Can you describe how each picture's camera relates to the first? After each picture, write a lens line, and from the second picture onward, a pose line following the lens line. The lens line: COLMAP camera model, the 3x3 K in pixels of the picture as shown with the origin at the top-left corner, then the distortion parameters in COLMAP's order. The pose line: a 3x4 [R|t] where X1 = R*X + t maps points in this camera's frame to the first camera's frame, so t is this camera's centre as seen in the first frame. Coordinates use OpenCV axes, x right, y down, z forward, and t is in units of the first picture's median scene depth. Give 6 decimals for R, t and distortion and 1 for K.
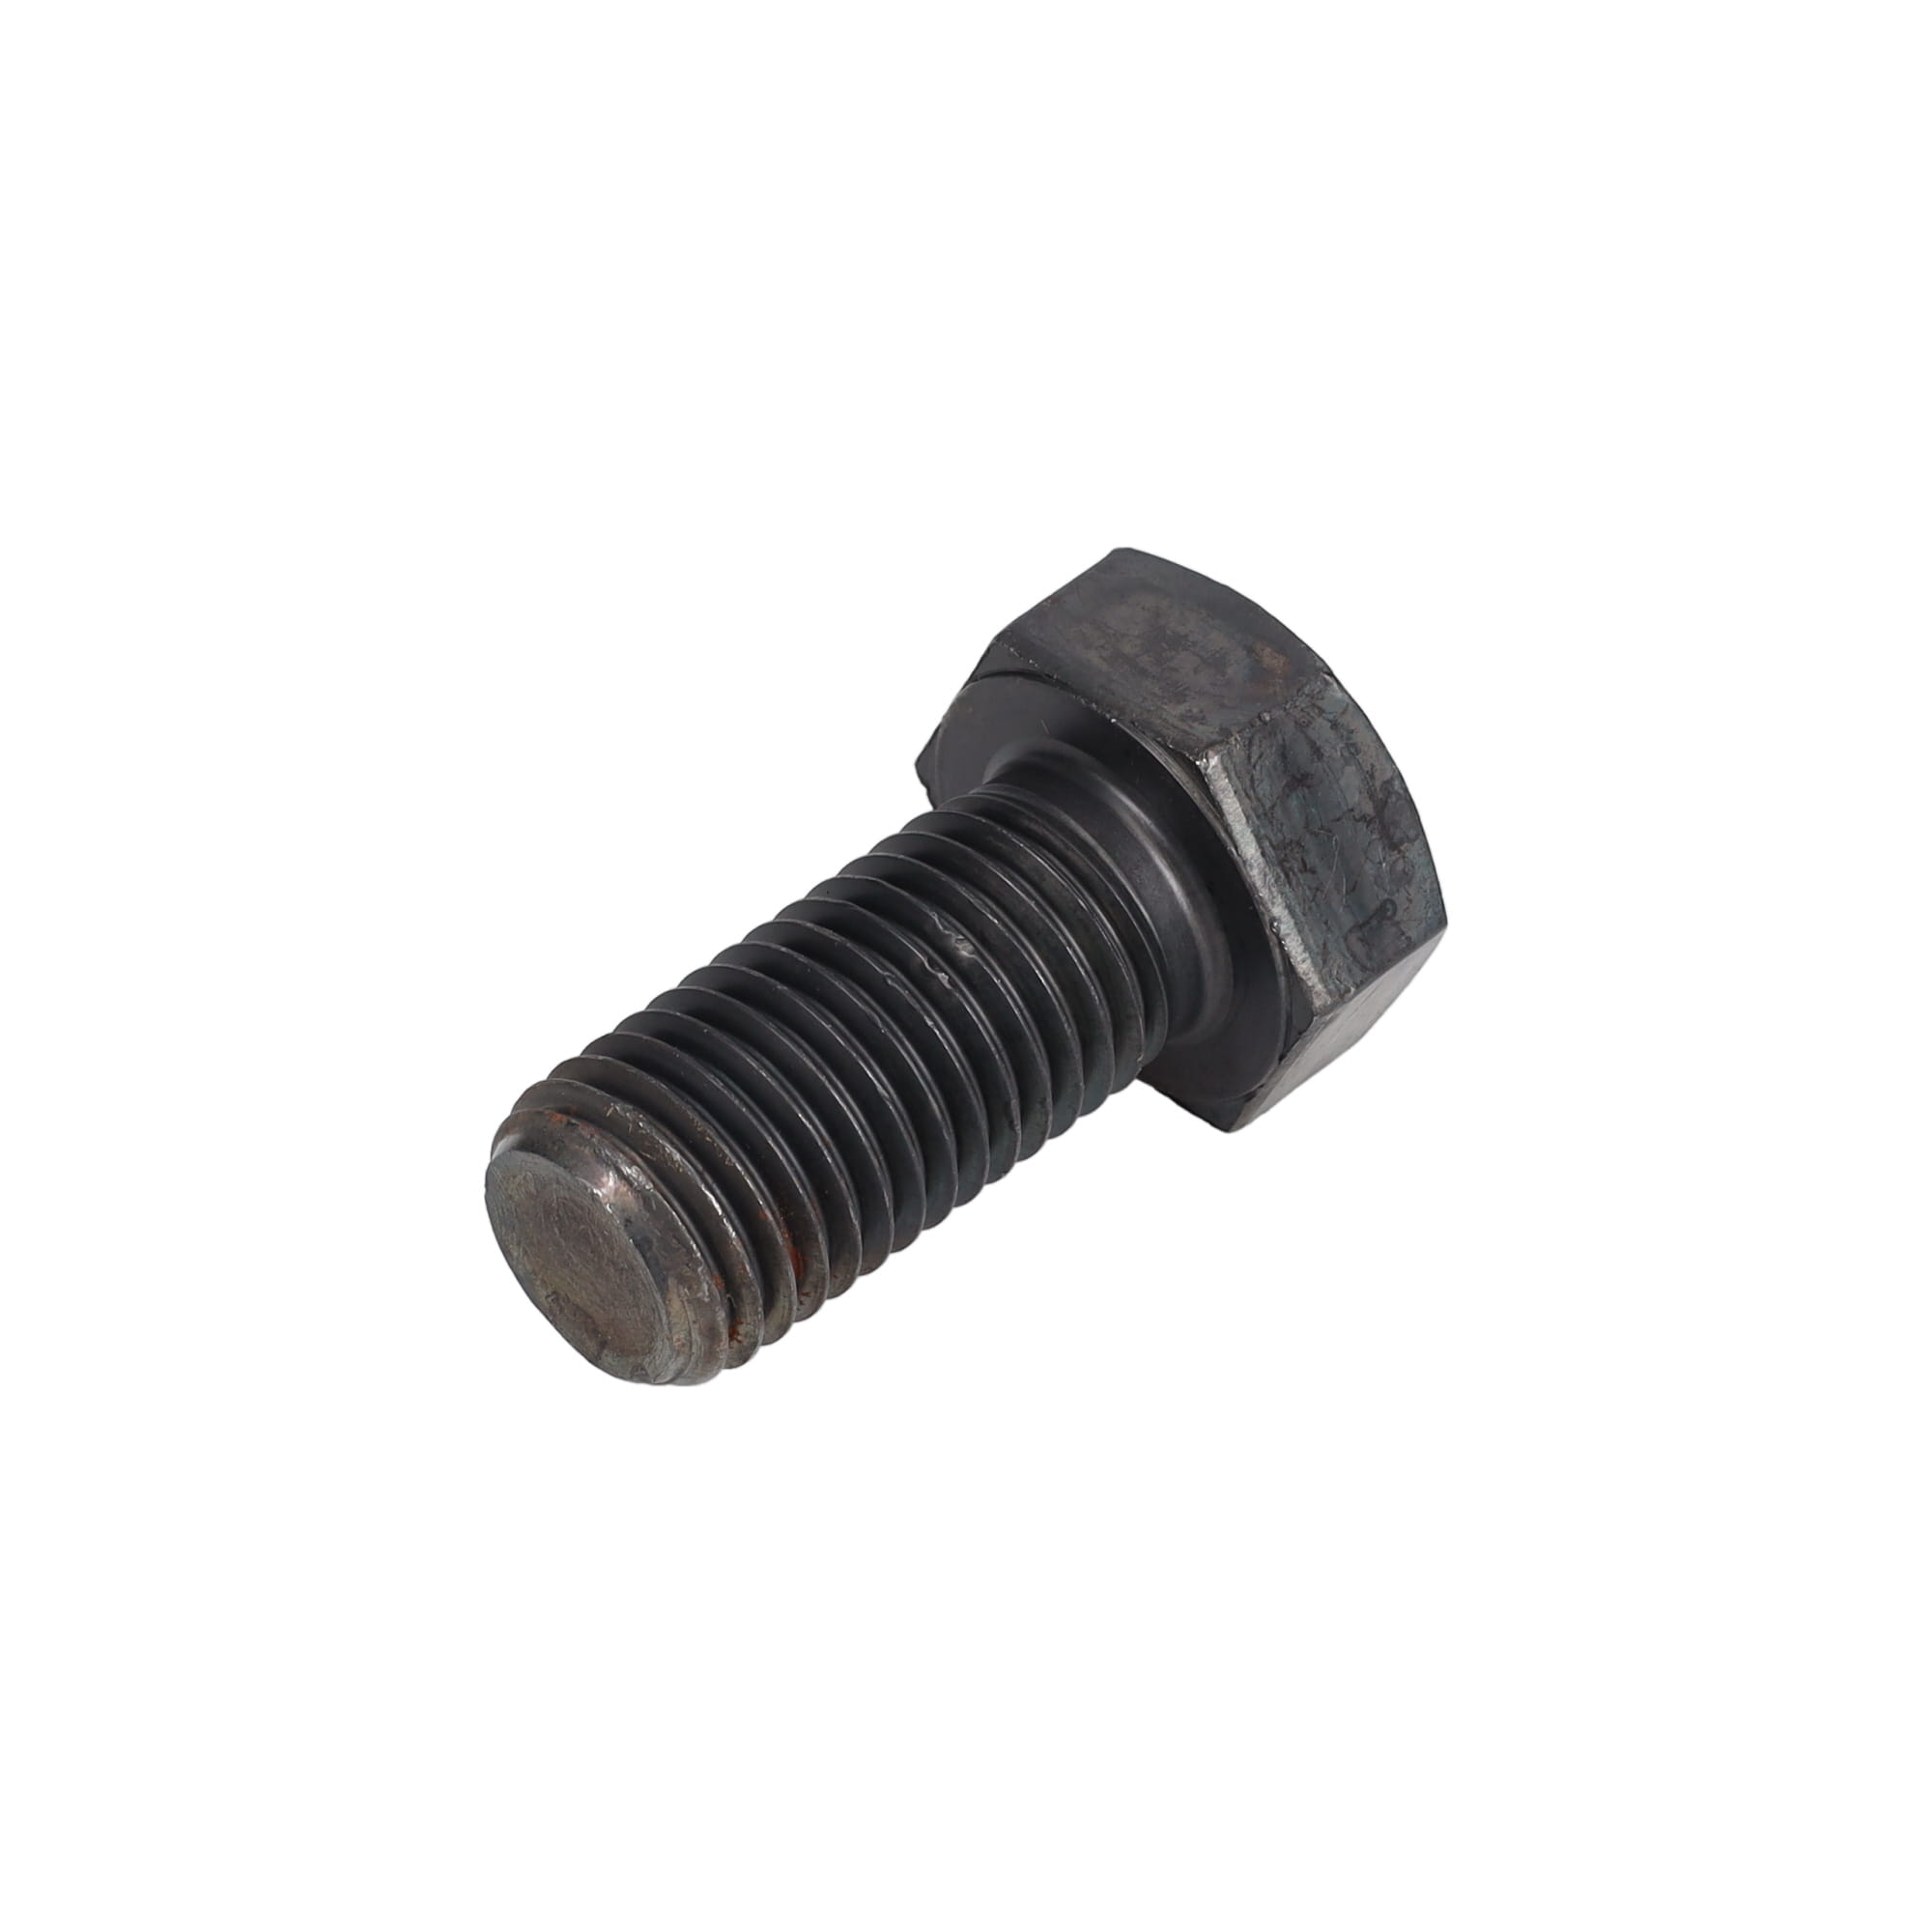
lens RADIAL K [[7716.4, 0, 966.0], [0, 7716.4, 966.0], [0, 0, 1]] dist [1.059781, -0.246442]
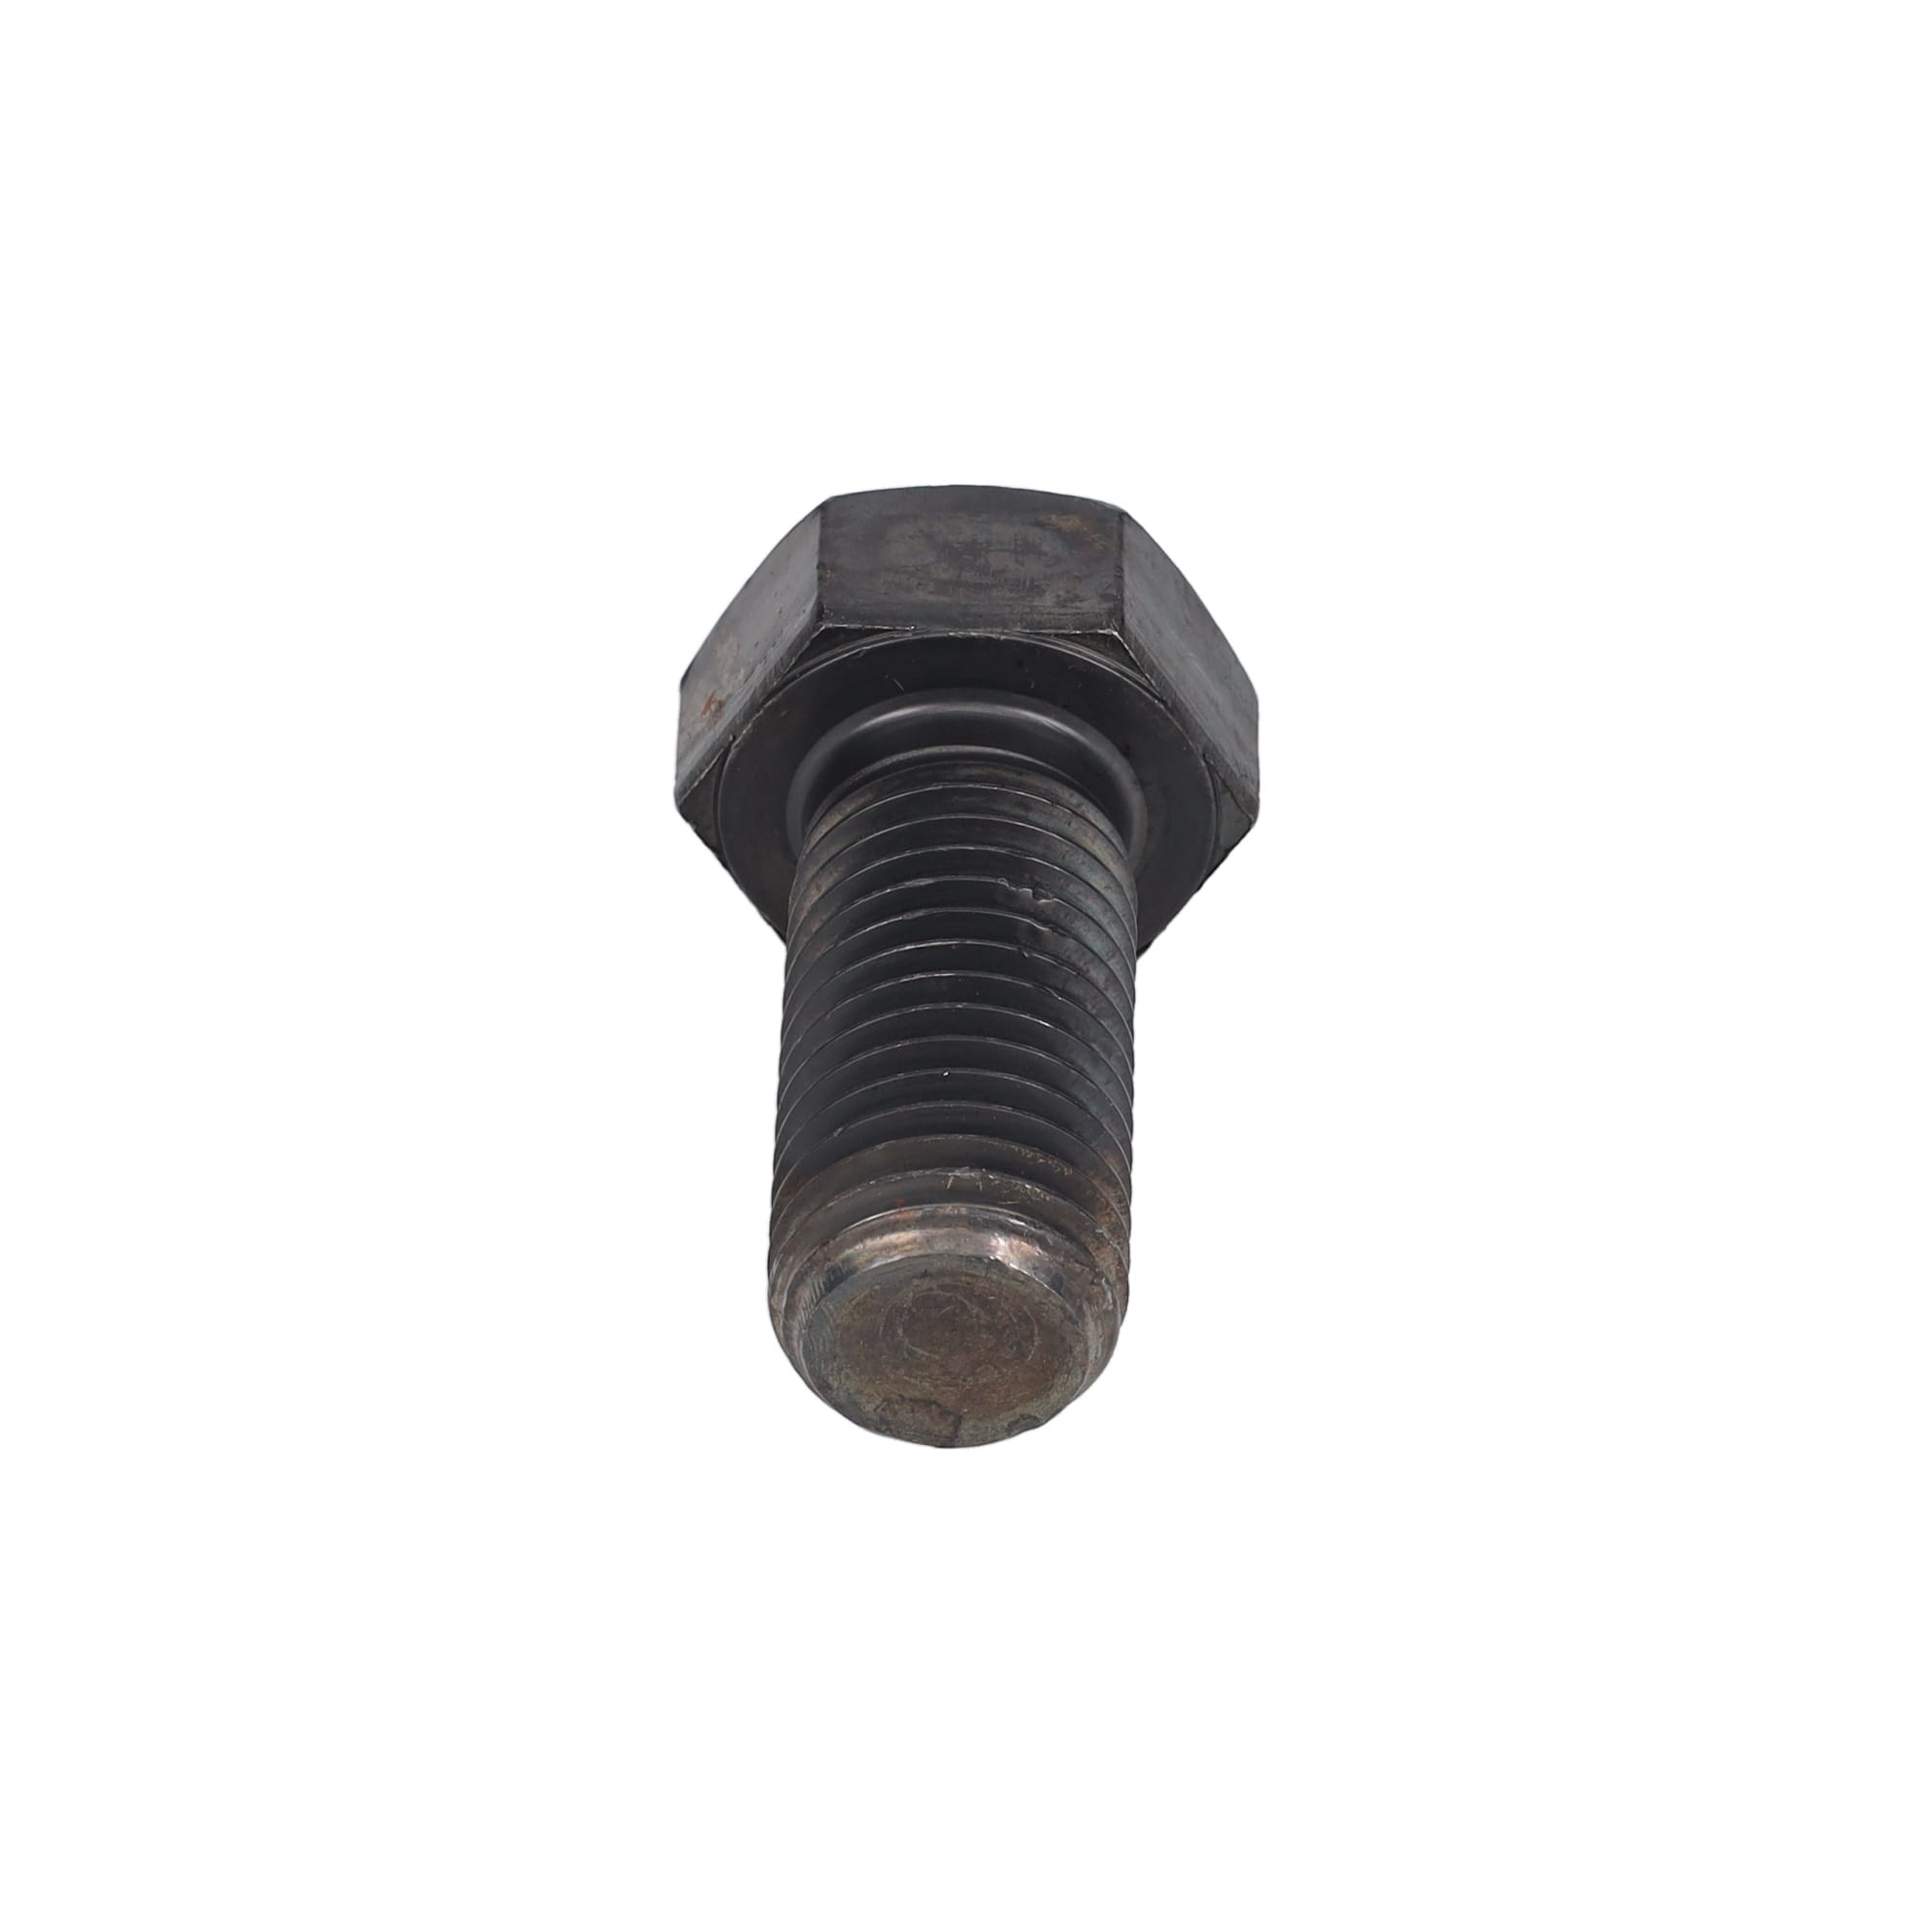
lens RADIAL K [[7716.4, 0, 966.0], [0, 7716.4, 966.0], [0, 0, 1]] dist [1.059781, -0.246442]
pose [[0.707149, -0.433384, 0.558676, -0.551683], [0.424532, 0.892102, 0.154680, -0.148372], [-0.565432, 0.127794, 0.814835, 0.200513]]
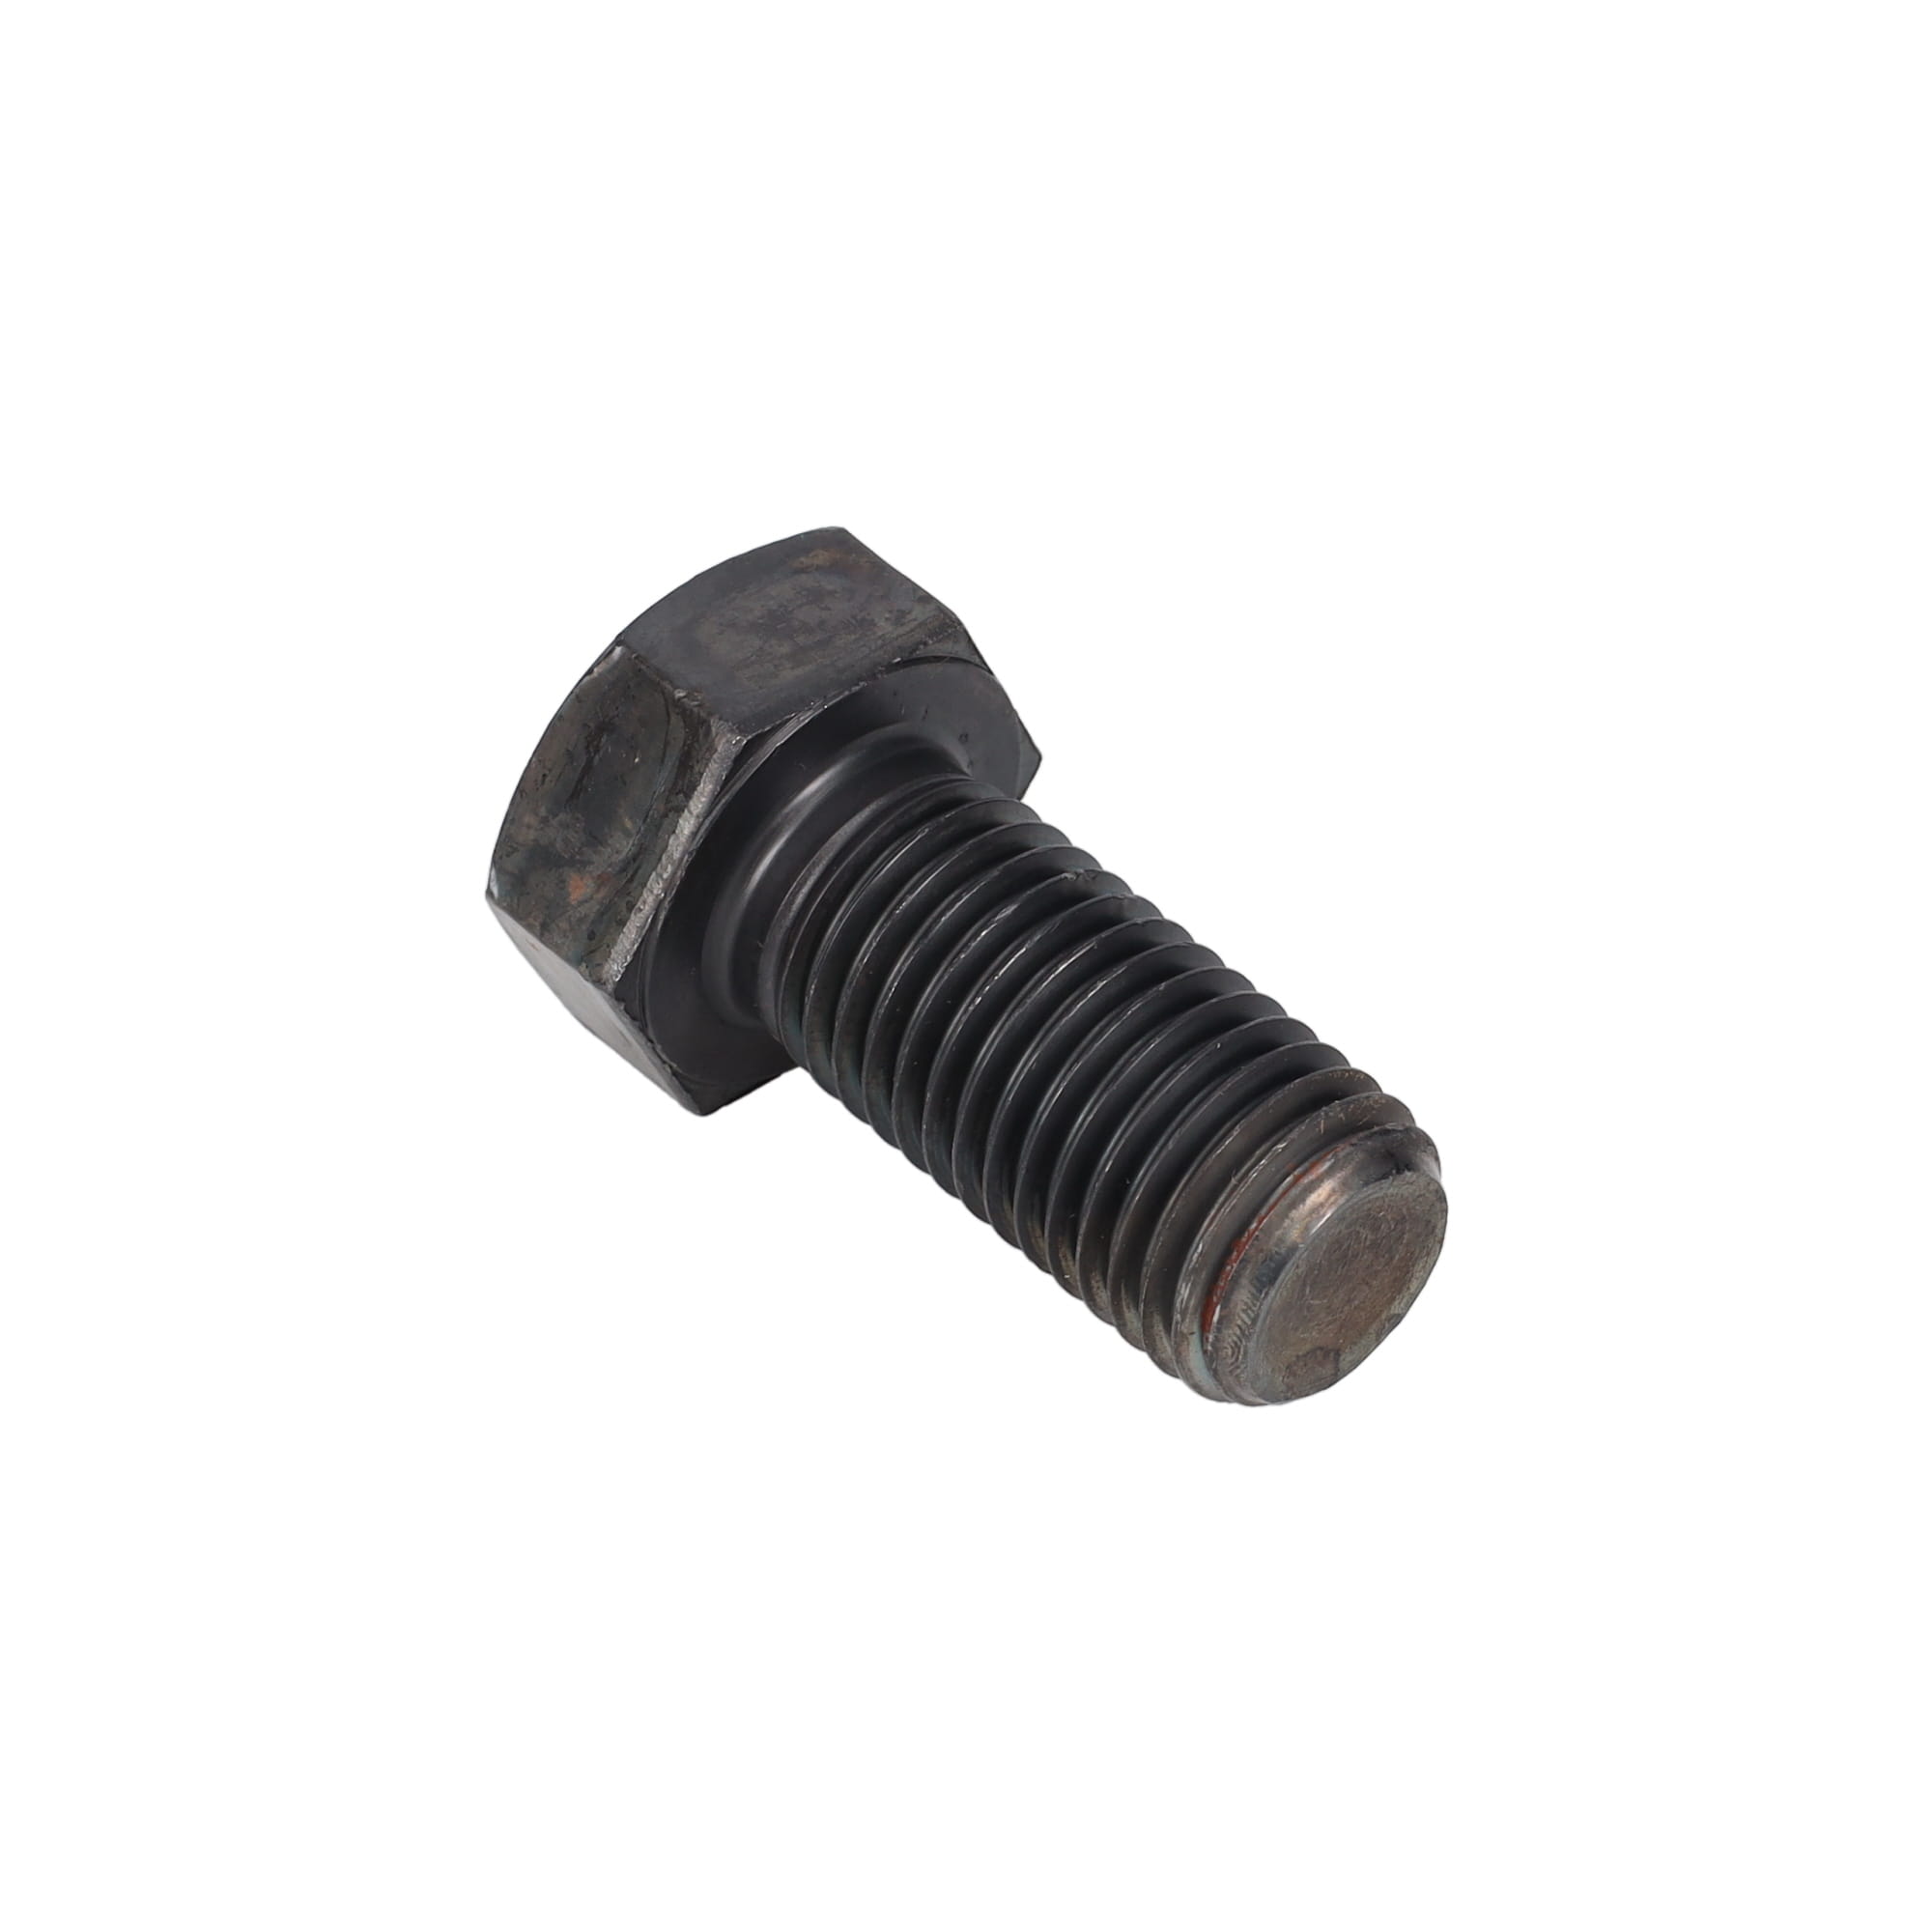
lens RADIAL K [[7716.4, 0, 966.0], [0, 7716.4, 966.0], [0, 0, 1]] dist [1.059781, -0.246442]
pose [[0.008676, -0.614812, 0.788626, -0.772189], [0.601072, 0.633482, 0.487250, -0.477017], [-0.799148, 0.469793, 0.375043, 0.637090]]
